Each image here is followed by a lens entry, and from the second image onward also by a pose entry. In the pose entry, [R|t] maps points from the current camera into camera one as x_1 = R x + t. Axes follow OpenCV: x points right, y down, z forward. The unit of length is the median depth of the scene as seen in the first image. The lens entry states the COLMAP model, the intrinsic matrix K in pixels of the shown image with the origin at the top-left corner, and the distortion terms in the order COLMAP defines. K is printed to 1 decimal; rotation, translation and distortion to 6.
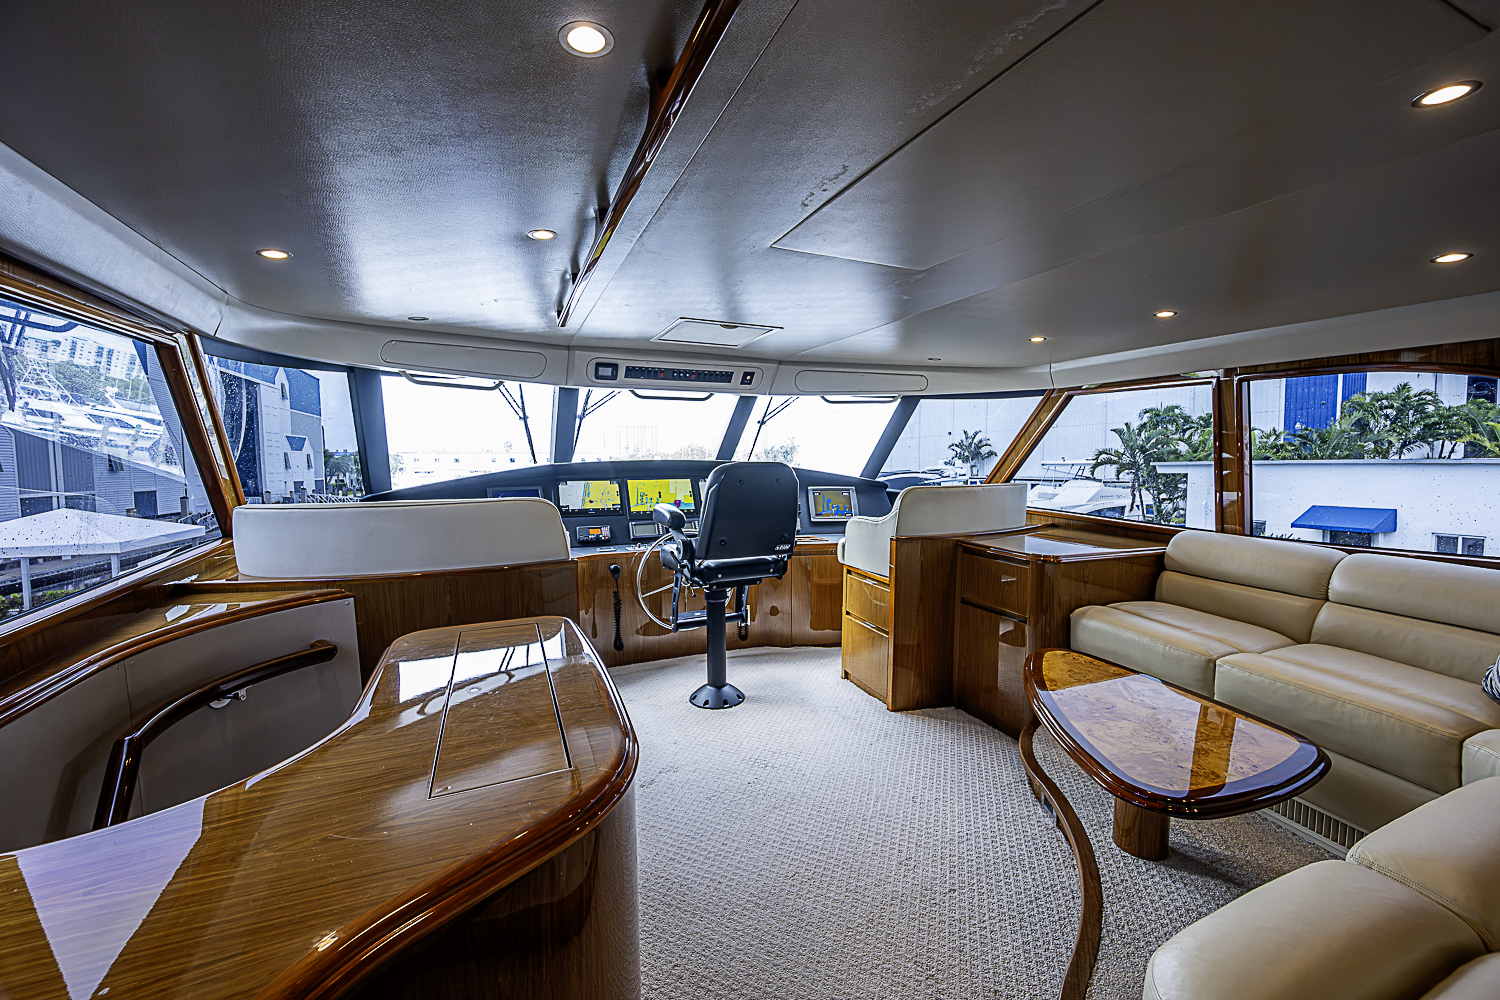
lens RADIAL K [[586.6, 0, 754.0], [0, 586.6, 500.6], [0, 0, 1]] dist [-0.004443, 0.001411]
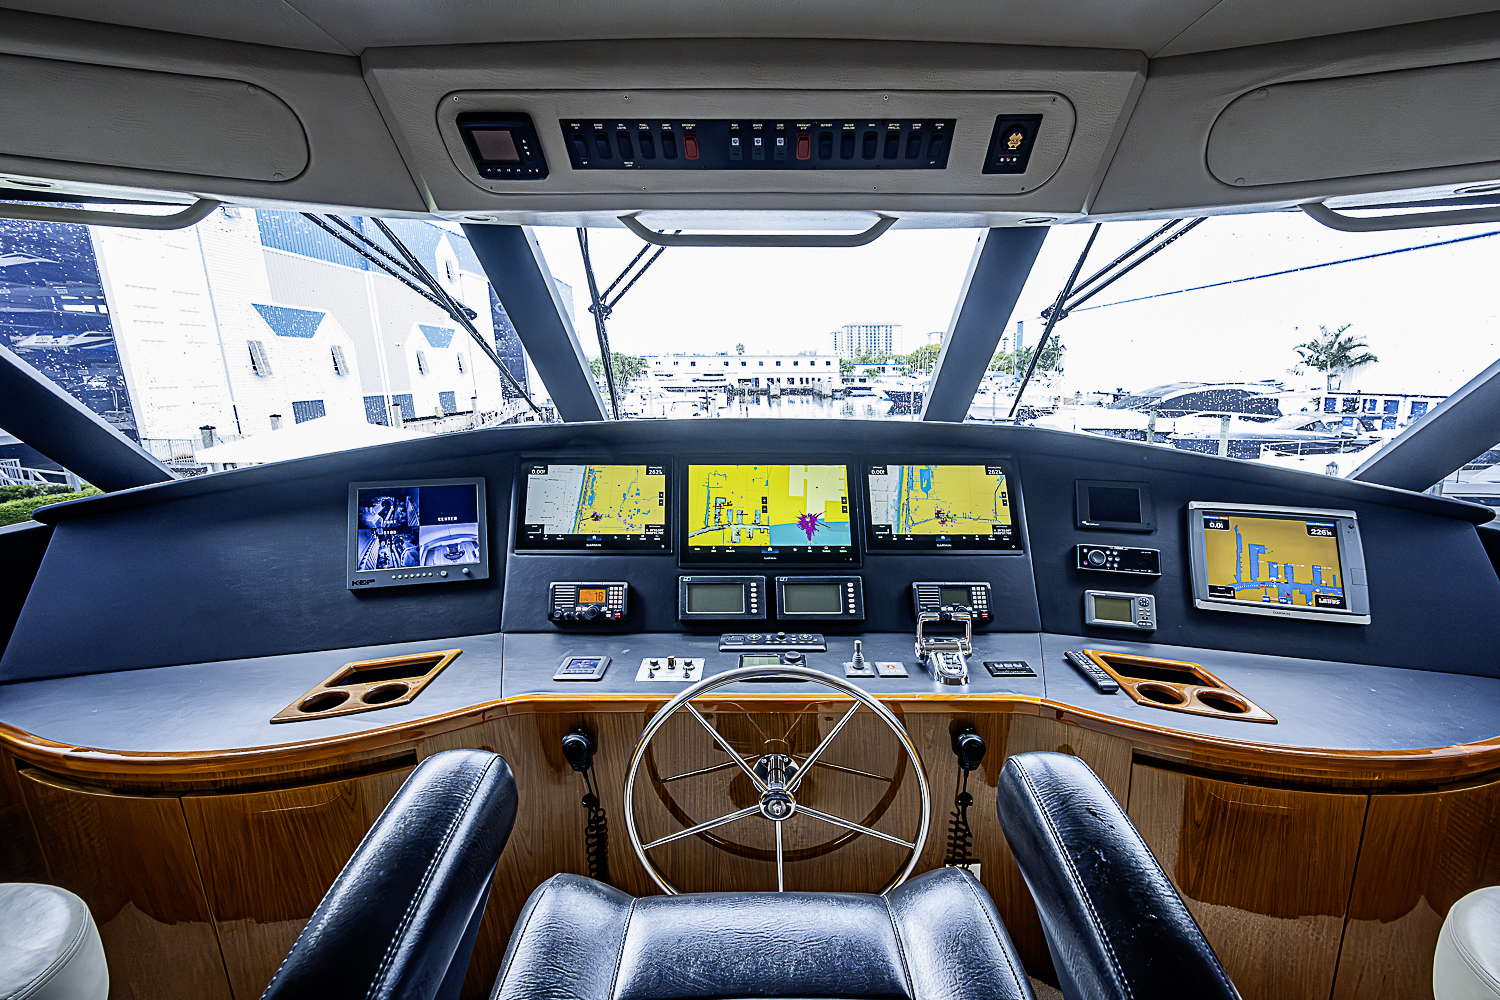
lens RADIAL K [[619.0, 0, 767.4], [0, 619.0, 500.7], [0, 0, 1]] dist [-0.001519, 0.000868]
pose [[0.936219, 0.079839, -0.342227, -0.011185], [-0.027993, 0.987699, 0.153842, -0.067544], [0.350300, -0.134450, 0.926938, 0.524814]]
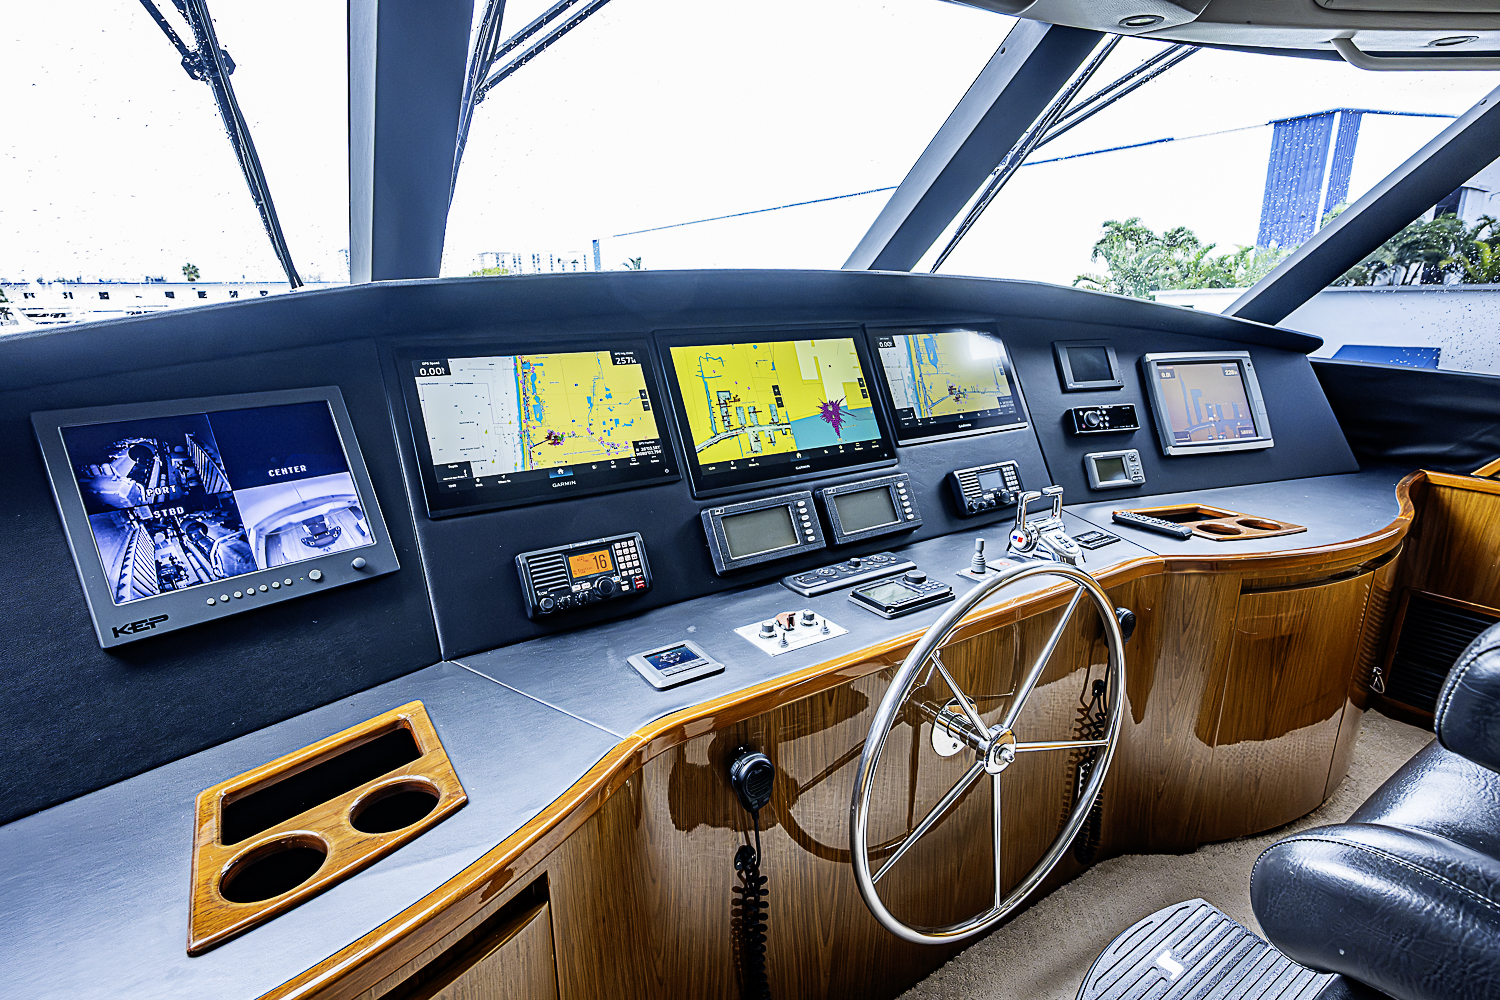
lens RADIAL K [[759.9, 0, 756.1], [0, 759.9, 500.1], [0, 0, 1]] dist [-0.002081, 0.001708]
pose [[0.975699, -0.062927, 0.209887, -0.217583], [0.020216, 0.979641, 0.199735, -0.030244], [-0.218183, -0.190638, 0.957107, 0.548479]]
